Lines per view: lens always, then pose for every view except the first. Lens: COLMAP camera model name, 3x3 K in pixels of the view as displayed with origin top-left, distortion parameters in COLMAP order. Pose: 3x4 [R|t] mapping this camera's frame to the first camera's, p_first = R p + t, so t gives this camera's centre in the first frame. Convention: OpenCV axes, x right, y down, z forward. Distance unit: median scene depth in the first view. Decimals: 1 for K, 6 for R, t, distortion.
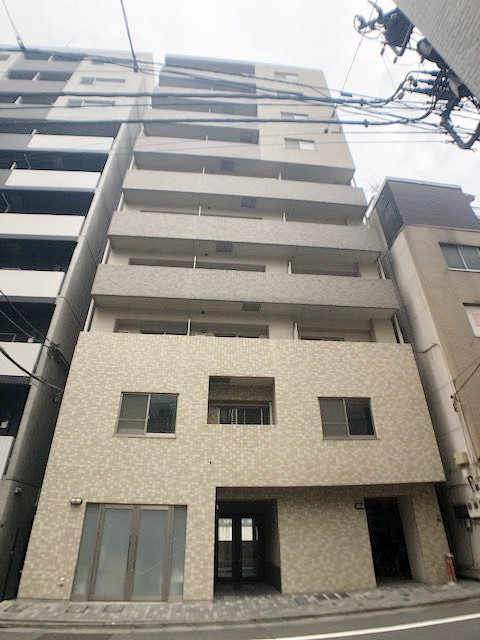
lens RADIAL K [[358.7, 0, 240.0], [0, 358.7, 320.0], [0, 0, 1]] dist [-0.111733, 0.029953]
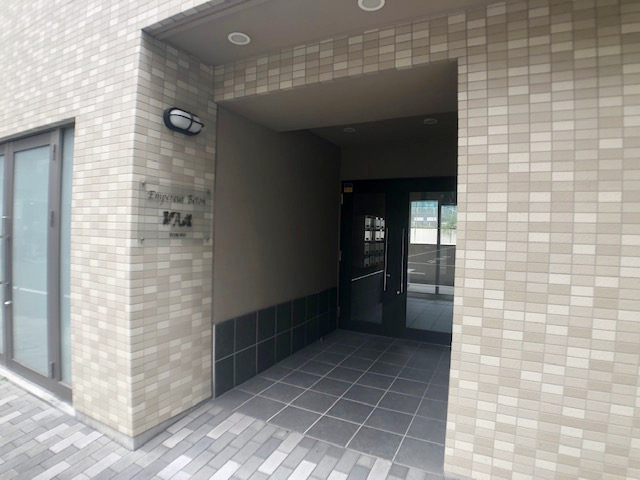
lens RADIAL K [[358.7, 0, 320.0], [0, 358.7, 240.0], [0, 0, 1]] dist [-0.111733, 0.029953]
pose [[0.843531, 0.045608, -0.535141, 0.147693], [0.248861, 0.849779, 0.464697, 0.488074], [0.475946, -0.525162, 0.705465, 0.772294]]
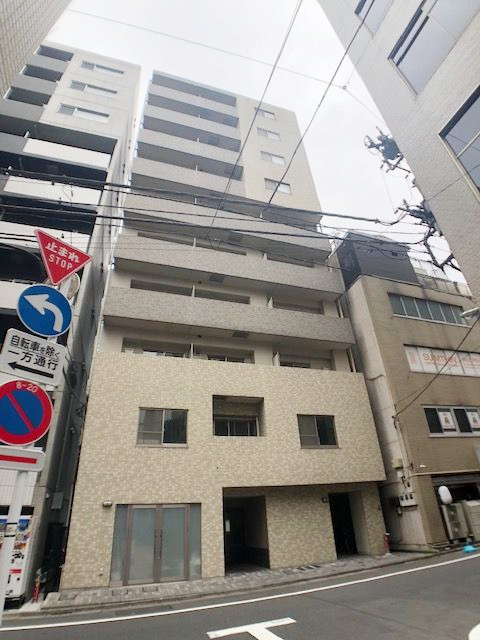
lens RADIAL K [[358.7, 0, 240.0], [0, 358.7, 320.0], [0, 0, 1]] dist [-0.111733, 0.029953]
pose [[0.973212, 0.077848, 0.216327, -0.302190], [-0.080305, 0.996767, 0.002577, -0.114990], [-0.215427, -0.019880, 0.976318, -0.199389]]
